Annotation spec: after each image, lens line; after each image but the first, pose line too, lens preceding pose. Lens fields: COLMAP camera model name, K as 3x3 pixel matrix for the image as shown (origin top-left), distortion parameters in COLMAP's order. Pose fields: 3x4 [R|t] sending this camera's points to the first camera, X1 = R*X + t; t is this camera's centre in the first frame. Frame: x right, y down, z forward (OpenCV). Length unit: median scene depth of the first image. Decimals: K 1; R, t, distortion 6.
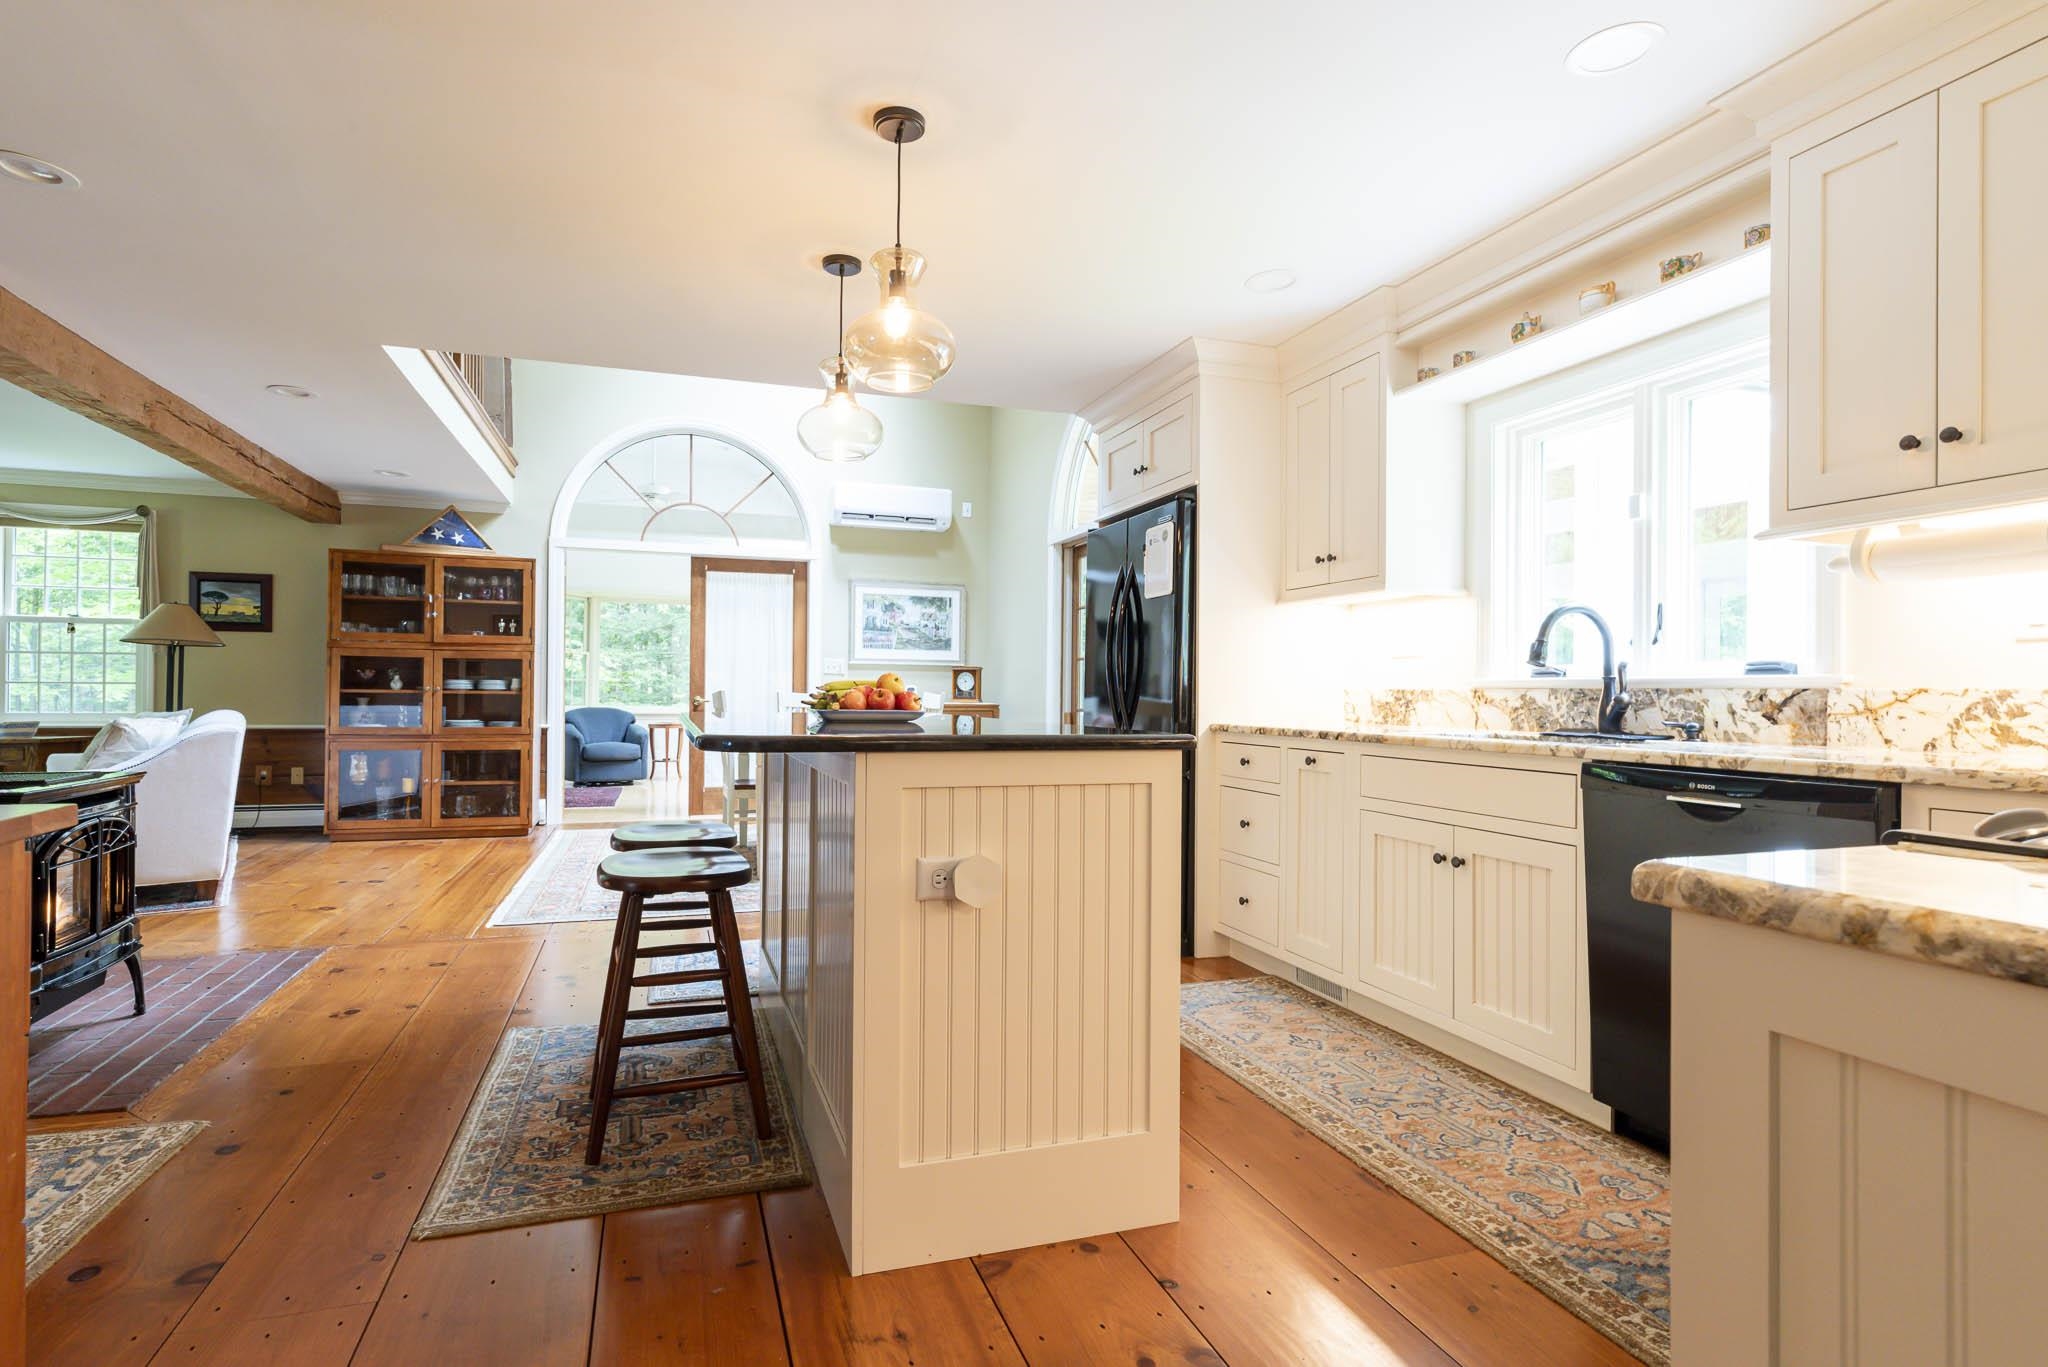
lens RADIAL K [[1011.9, 0, 994.7], [0, 1011.9, 678.4], [0, 0, 1]] dist [0.000629, 0.000090]
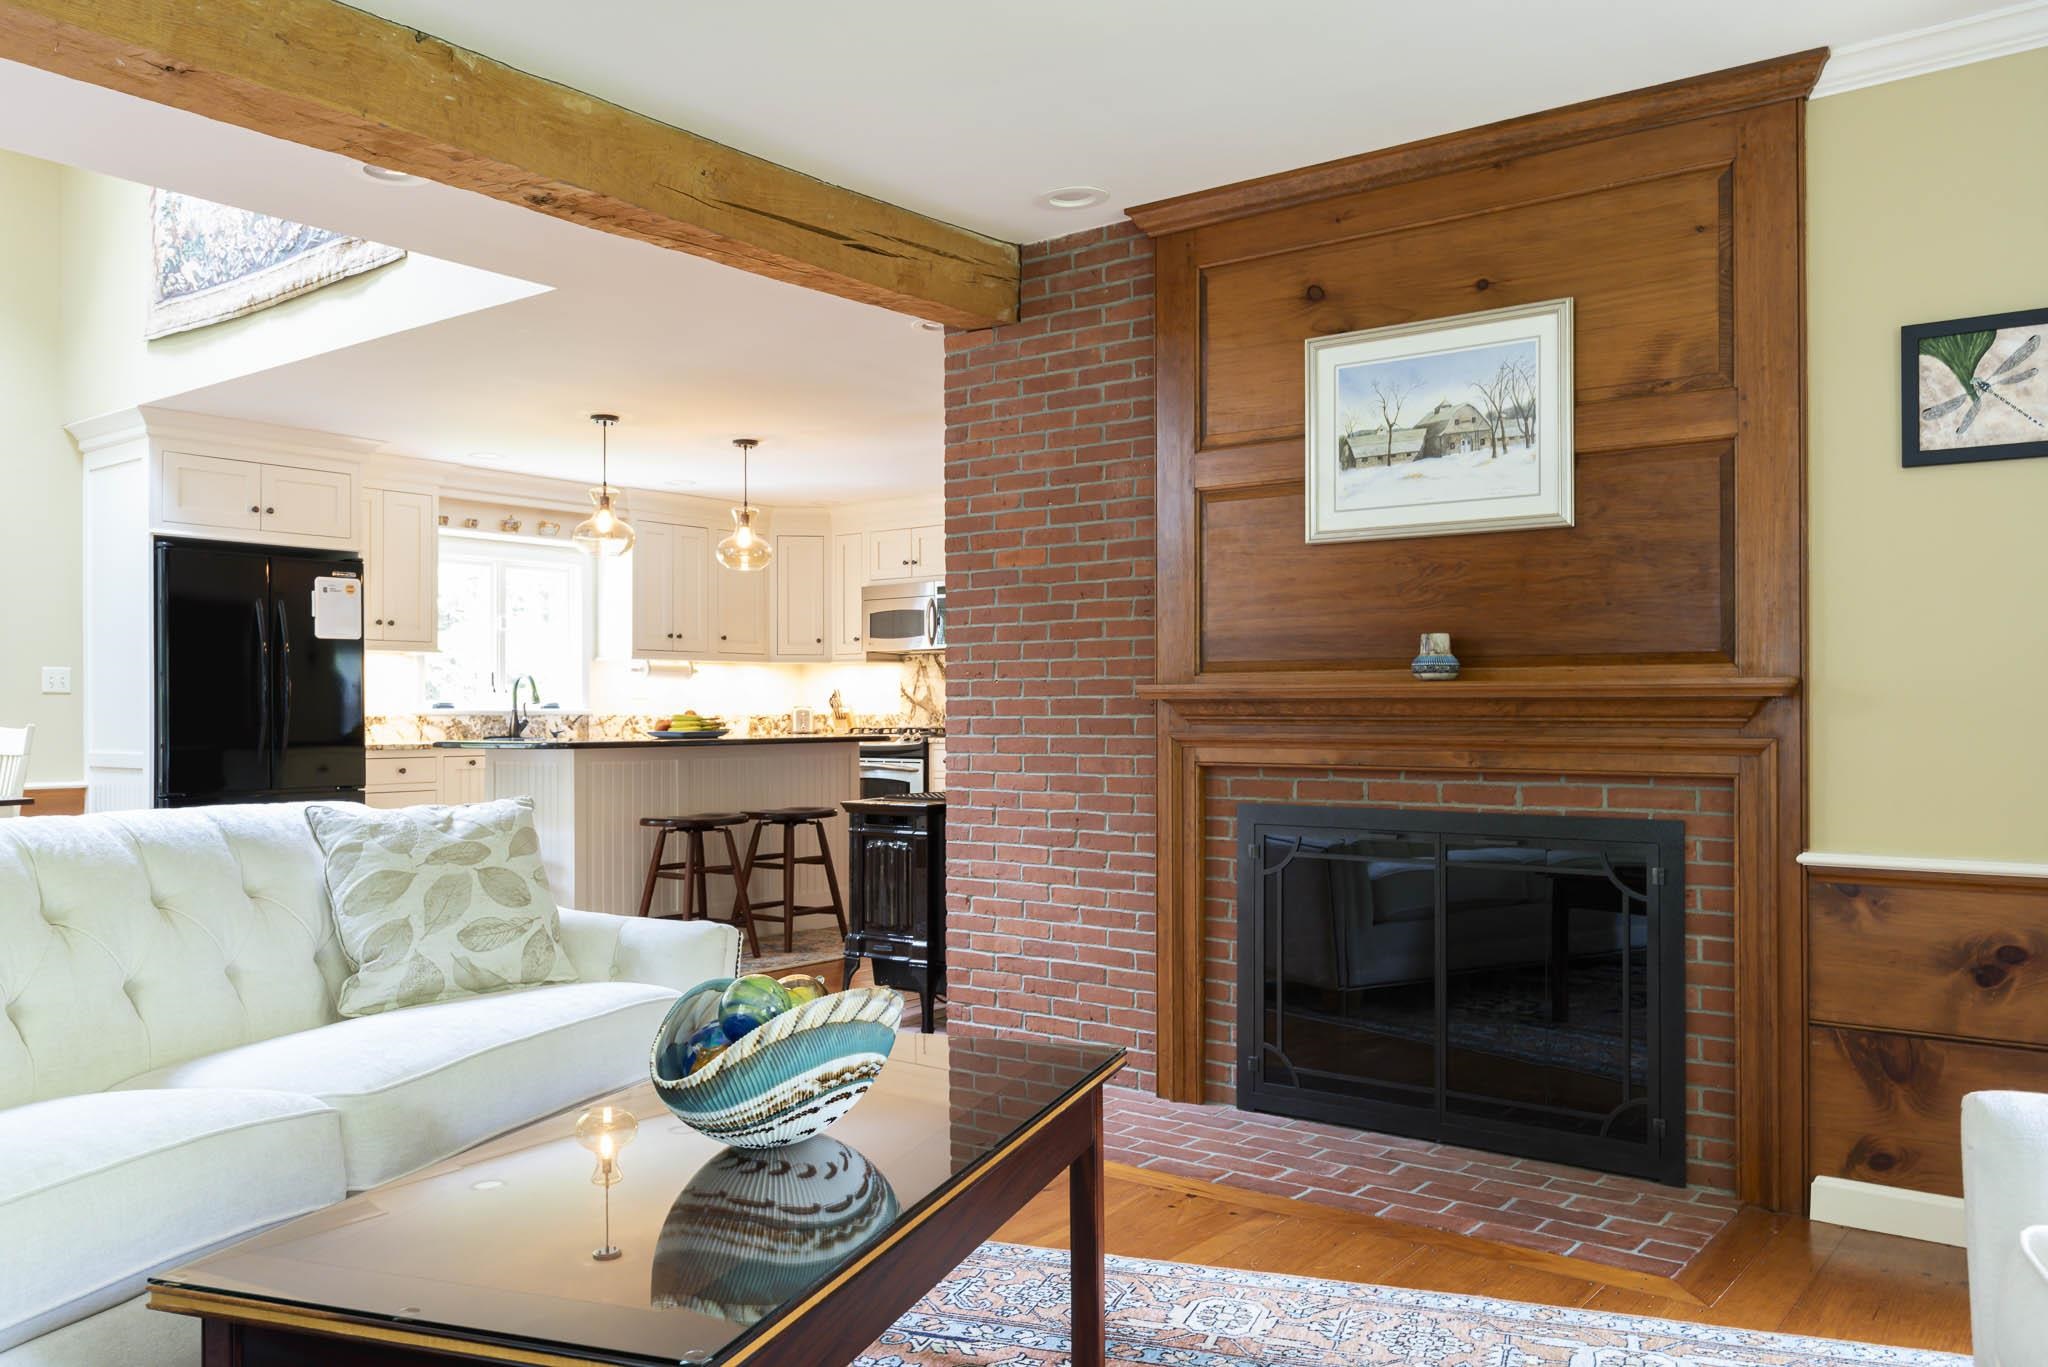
lens RADIAL K [[1539.8, 0, 991.4], [0, 1539.8, 702.2], [0, 0, 1]] dist [0.000390, 0.027625]
pose [[-0.546508, -0.001411, 0.837453, -1.057250], [-0.013934, 0.999875, -0.007409, -0.002626], [-0.837338, -0.015718, -0.546459, 0.809711]]
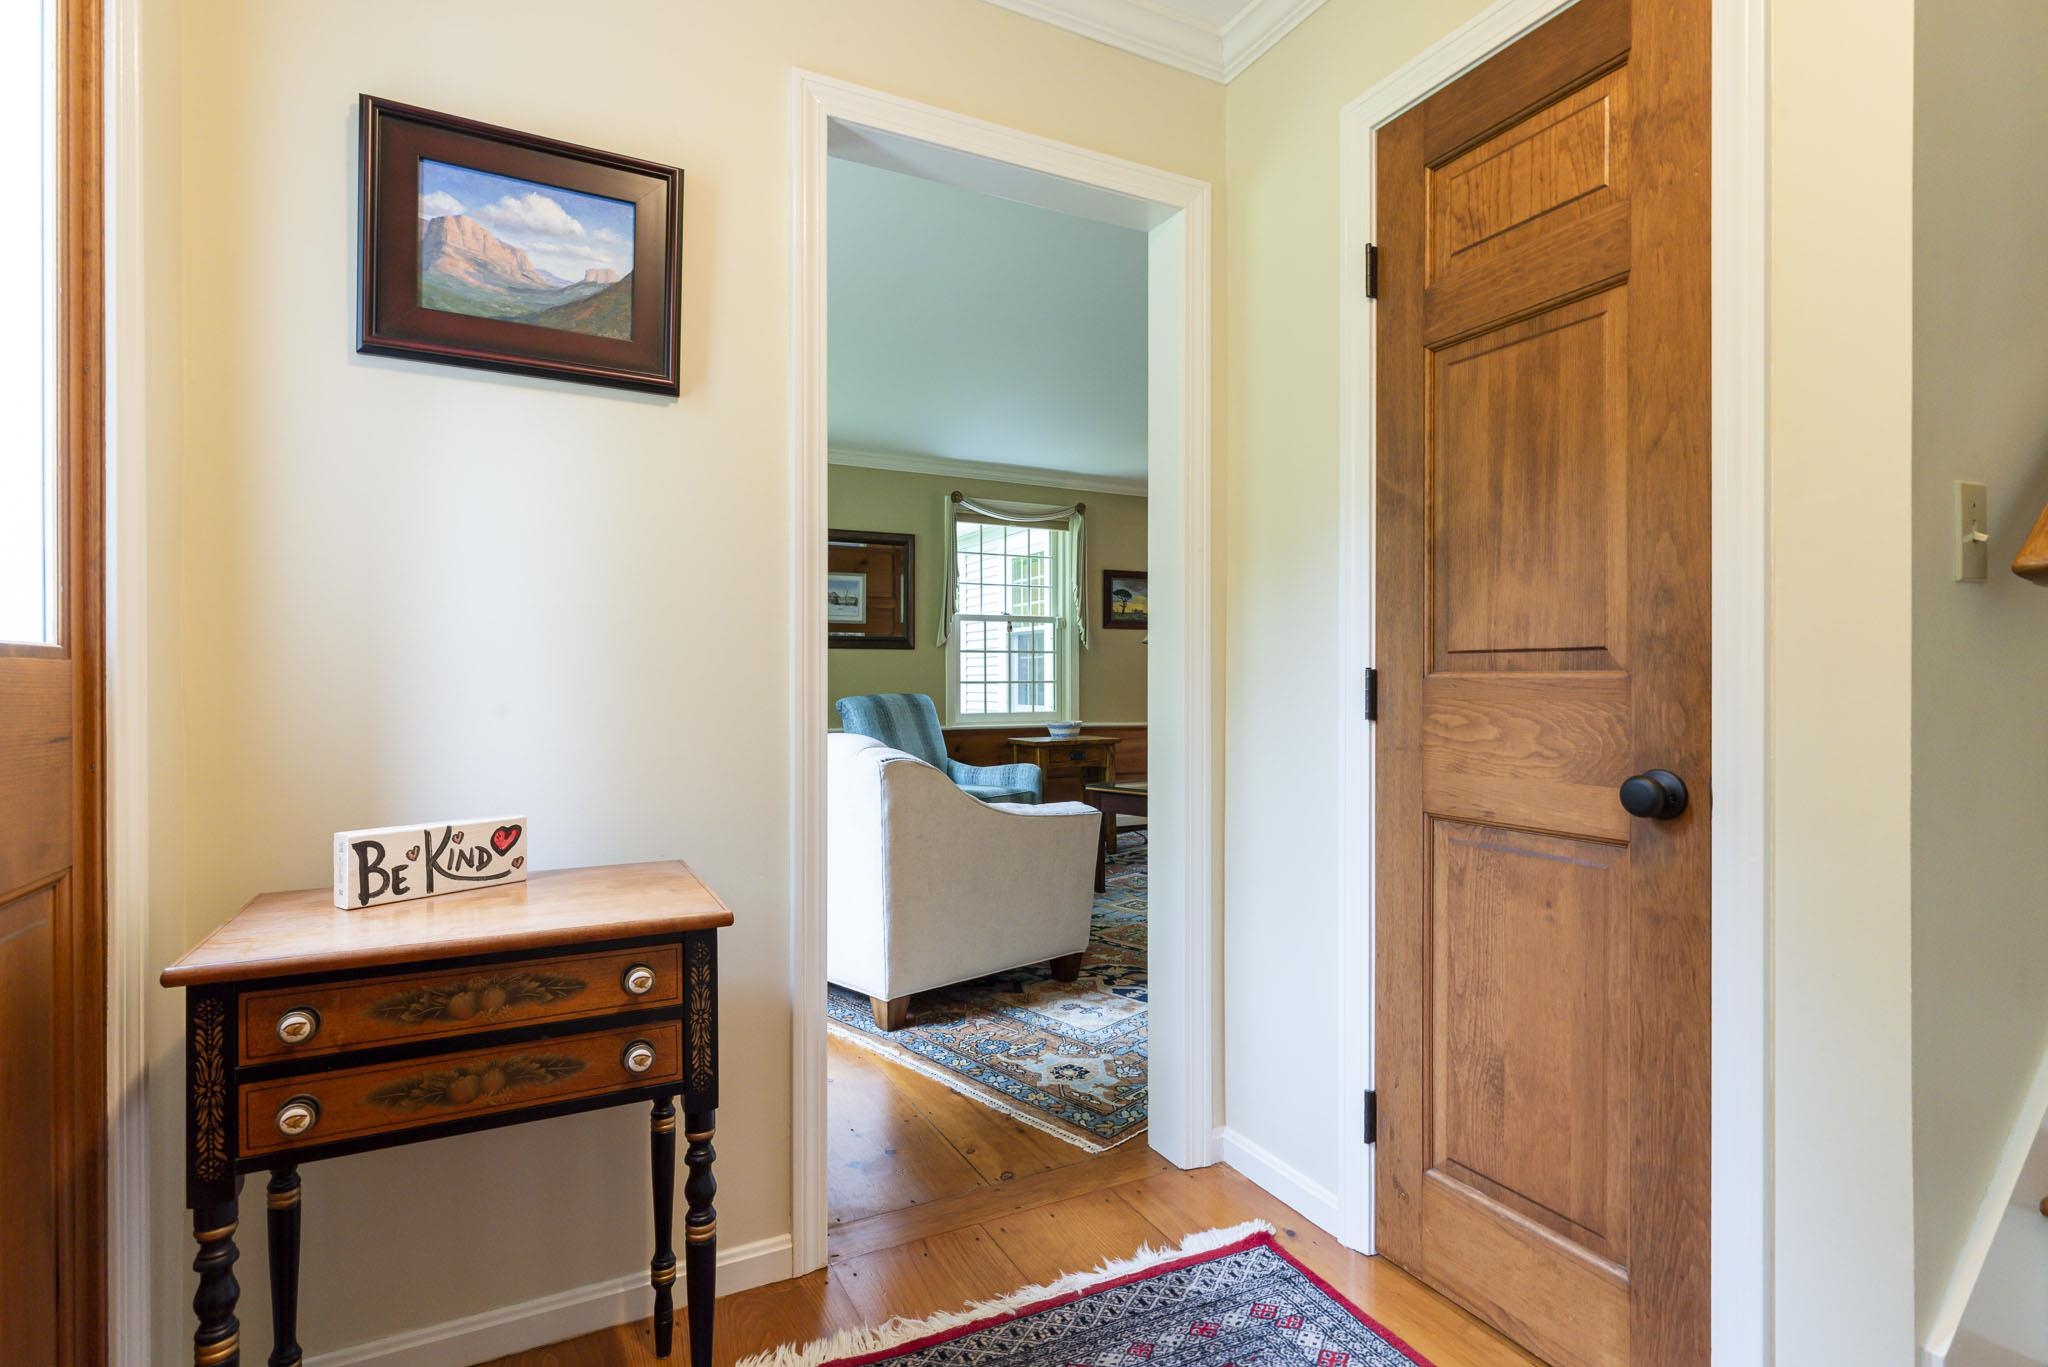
lens RADIAL K [[991.8, 0, 1033.2], [0, 991.8, 683.0], [0, 0, 1]] dist [-0.000077, 0.000896]
pose [[0.987247, -0.011234, 0.158799, -1.037302], [0.008797, 0.999833, 0.016042, -0.010128], [-0.158953, -0.014440, 0.987181, 0.041923]]
